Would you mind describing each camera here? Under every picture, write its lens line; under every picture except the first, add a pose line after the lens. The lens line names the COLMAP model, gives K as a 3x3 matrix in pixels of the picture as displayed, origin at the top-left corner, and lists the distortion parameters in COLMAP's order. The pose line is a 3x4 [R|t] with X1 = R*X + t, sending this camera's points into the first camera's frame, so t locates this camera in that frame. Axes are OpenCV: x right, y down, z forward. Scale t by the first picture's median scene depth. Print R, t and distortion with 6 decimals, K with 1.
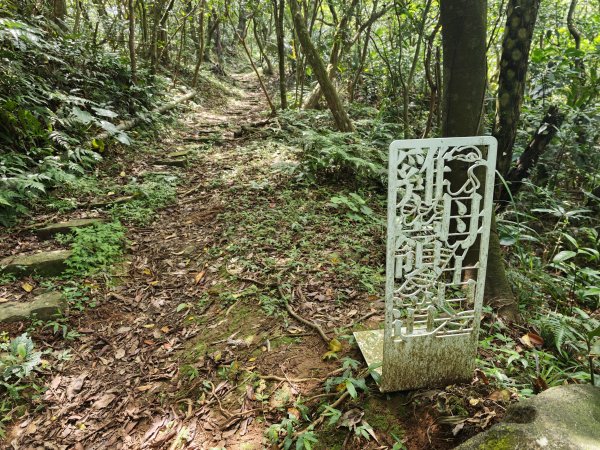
lens RADIAL K [[404.1, 0, 291.6], [0, 404.1, 220.4], [0, 0, 1]] dist [0.004508, -0.004186]
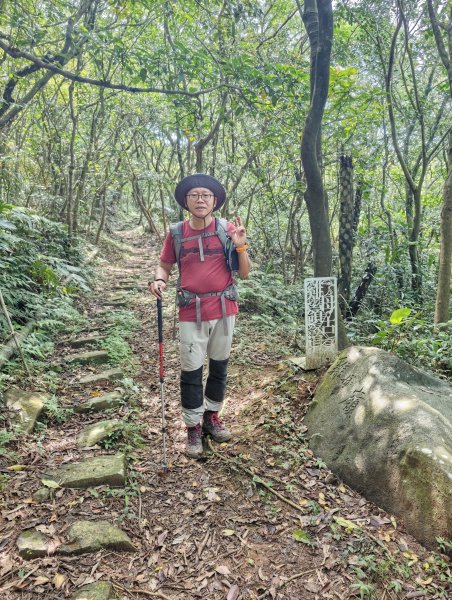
lens RADIAL K [[409.5, 0, 228.2], [0, 409.5, 303.4], [0, 0, 1]] dist [-0.004191, 0.003979]
pose [[0.983833, -0.023416, 0.177551, -0.273200], [0.052332, 0.985732, -0.159979, 0.141530], [-0.171272, 0.166684, 0.971021, -0.587909]]
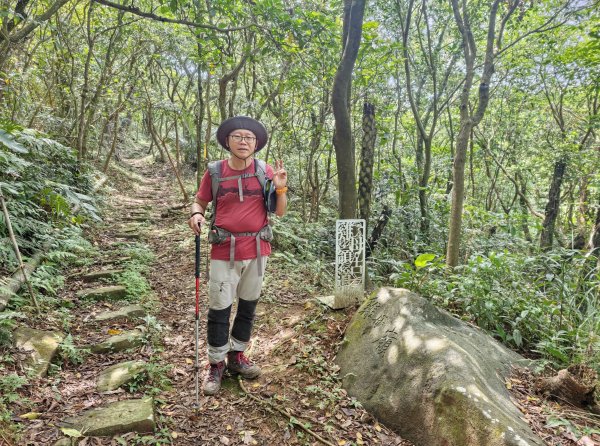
lens RADIAL K [[408.5, 0, 295.7], [0, 408.5, 221.9], [0, 0, 1]] dist [0.002105, -0.001150]
pose [[0.947446, 0.022551, 0.319120, -0.332411], [0.041702, 0.980296, -0.193085, 0.131748], [-0.317186, 0.196245, 0.927837, -0.579801]]
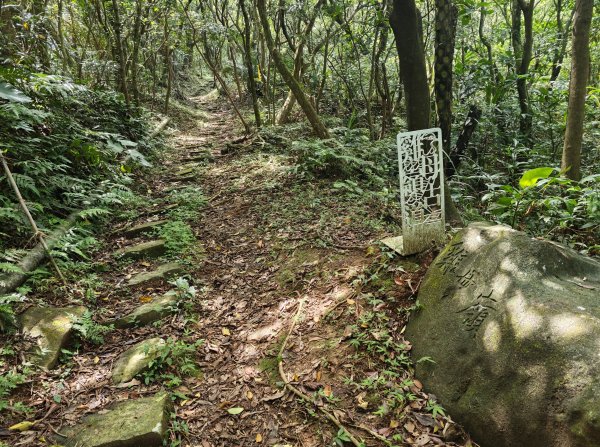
lens RADIAL K [[404.1, 0, 297.2], [0, 404.1, 227.7], [0, 0, 1]] dist [0.004508, -0.004186]
pose [[0.985648, -0.125247, 0.113186, -0.188784], [0.126880, 0.991891, -0.007307, 0.081490], [-0.111353, 0.021563, 0.993547, -0.354374]]
